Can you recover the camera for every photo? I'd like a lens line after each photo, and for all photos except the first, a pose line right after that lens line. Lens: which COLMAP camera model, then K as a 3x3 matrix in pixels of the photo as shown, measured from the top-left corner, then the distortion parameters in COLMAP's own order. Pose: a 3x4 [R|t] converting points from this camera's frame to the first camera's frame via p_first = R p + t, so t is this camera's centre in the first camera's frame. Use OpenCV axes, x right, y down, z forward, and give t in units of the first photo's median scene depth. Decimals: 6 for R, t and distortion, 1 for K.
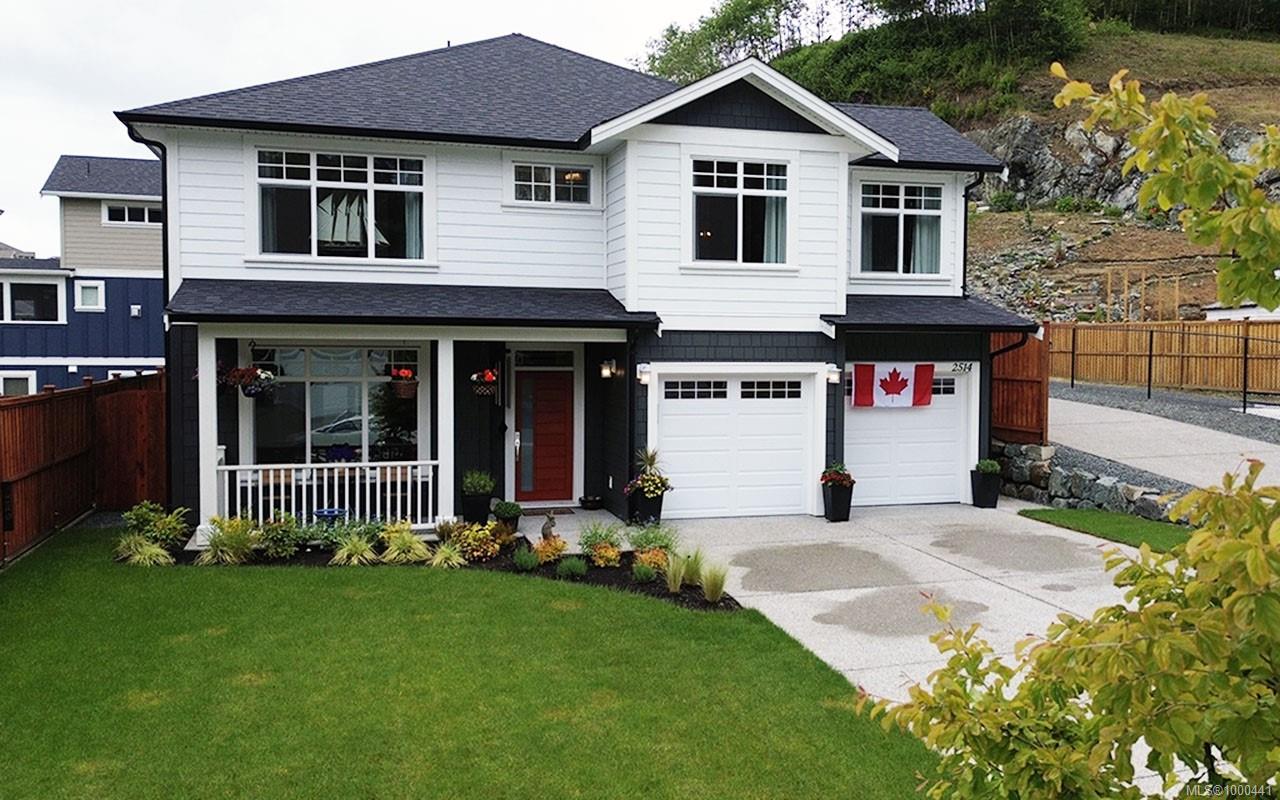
lens RADIAL K [[1223.0, 0, 704.8], [0, 1223.0, 404.9], [0, 0, 1]] dist [0.056197, -0.013666]
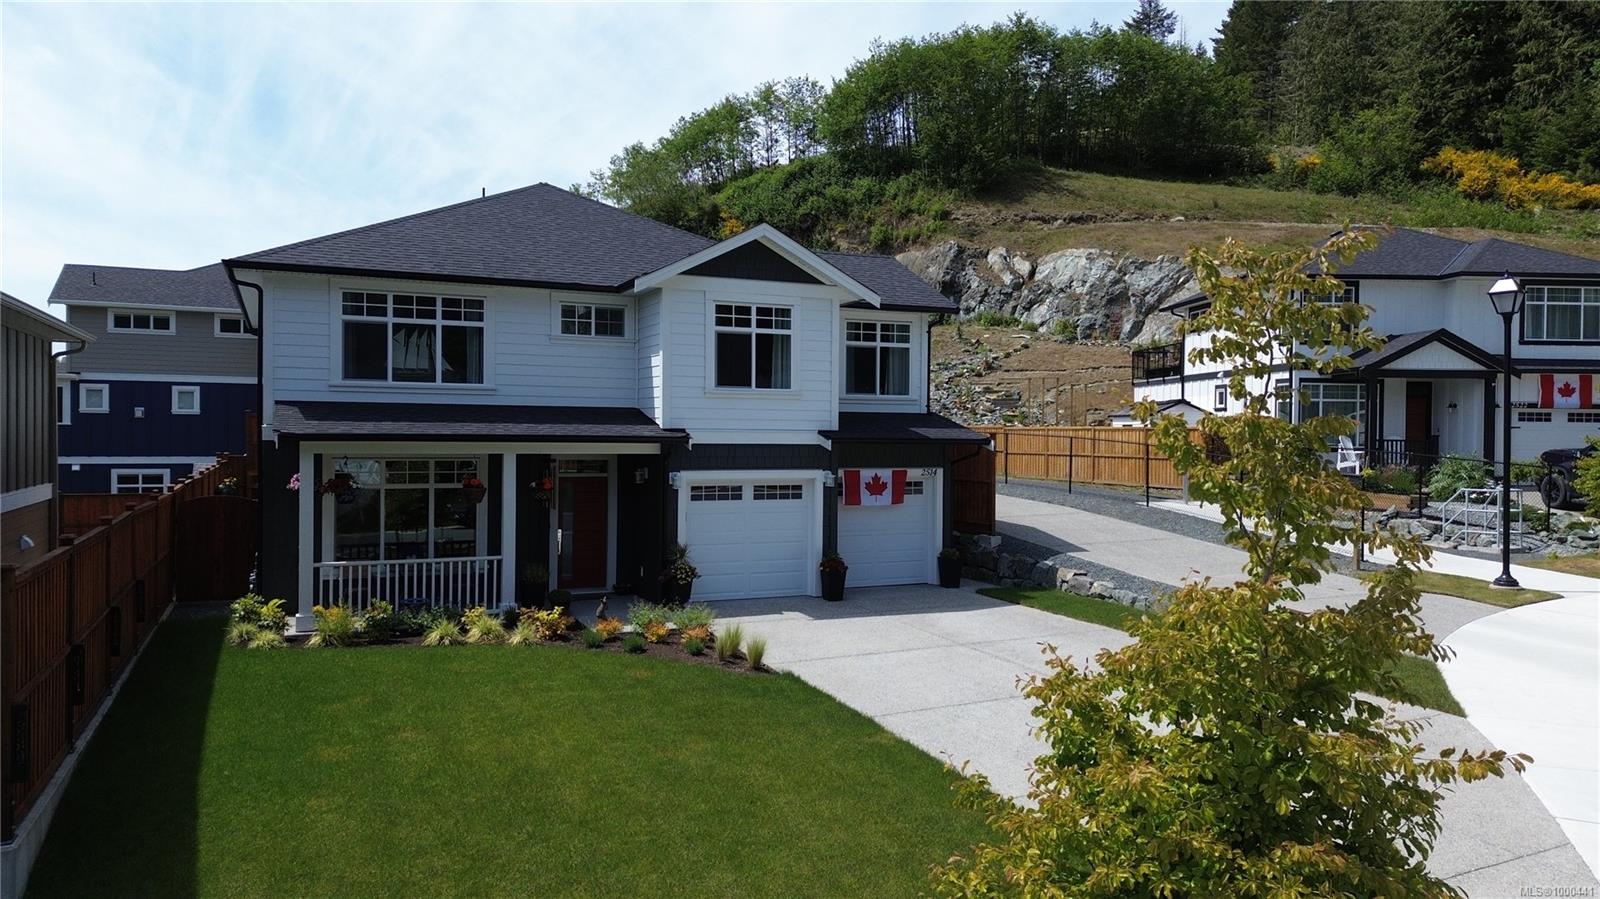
lens RADIAL K [[1135.2, 0, 800.0], [0, 1135.2, 449.5], [0, 0, 1]] dist [0.075988, -0.077788]
pose [[0.992221, -0.001345, 0.124478, -0.065224], [0.006007, 0.999294, -0.037081, -0.013426], [-0.124340, 0.037540, 0.991529, -0.120137]]
